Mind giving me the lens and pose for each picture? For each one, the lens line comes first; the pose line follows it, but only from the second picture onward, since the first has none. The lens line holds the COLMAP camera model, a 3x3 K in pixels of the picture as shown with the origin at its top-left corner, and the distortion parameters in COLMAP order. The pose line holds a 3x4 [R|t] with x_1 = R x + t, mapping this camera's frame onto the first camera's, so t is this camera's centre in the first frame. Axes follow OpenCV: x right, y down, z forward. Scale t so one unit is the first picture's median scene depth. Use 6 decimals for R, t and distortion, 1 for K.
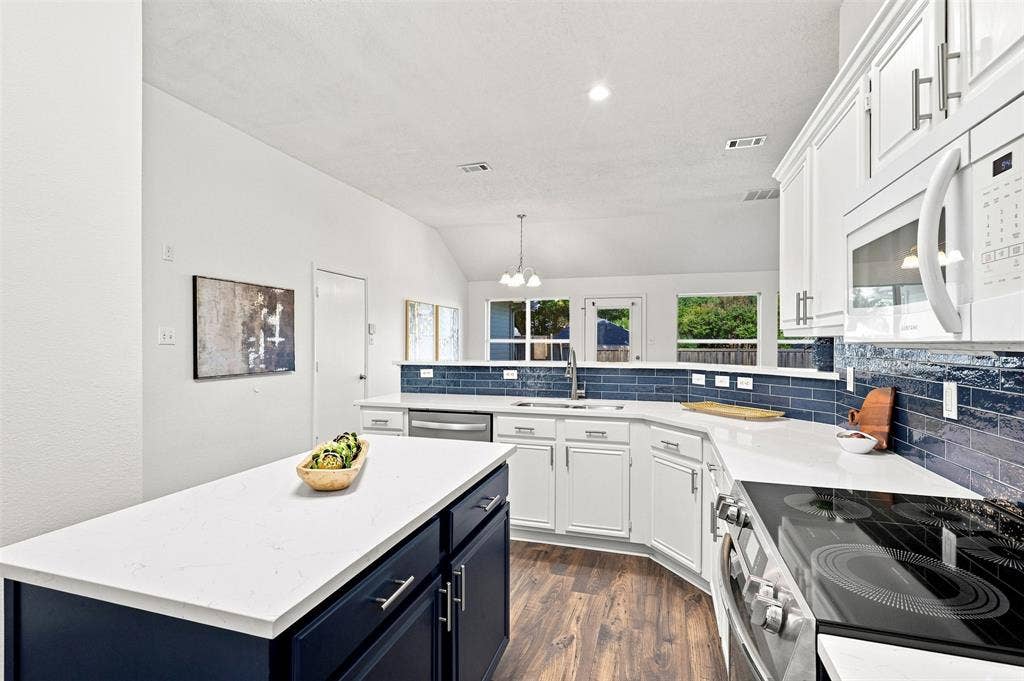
lens RADIAL K [[479.5, 0, 551.4], [0, 479.5, 342.5], [0, 0, 1]] dist [0.001663, 0.000080]
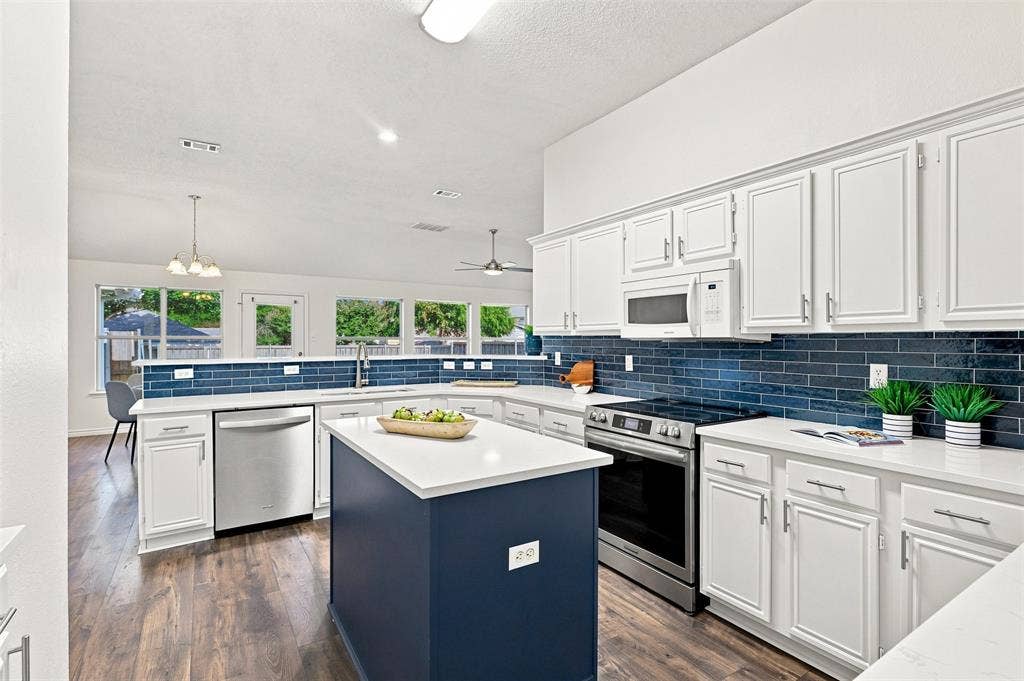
lens RADIAL K [[473.9, 0, 512.0], [0, 473.9, 340.5], [0, 0, 1]] dist [0.002875, 0.000314]
pose [[0.652507, -0.002767, 0.757778, -0.610774], [0.002078, 0.999996, 0.001863, 0.002379], [-0.757780, 0.000359, 0.652510, -0.035001]]
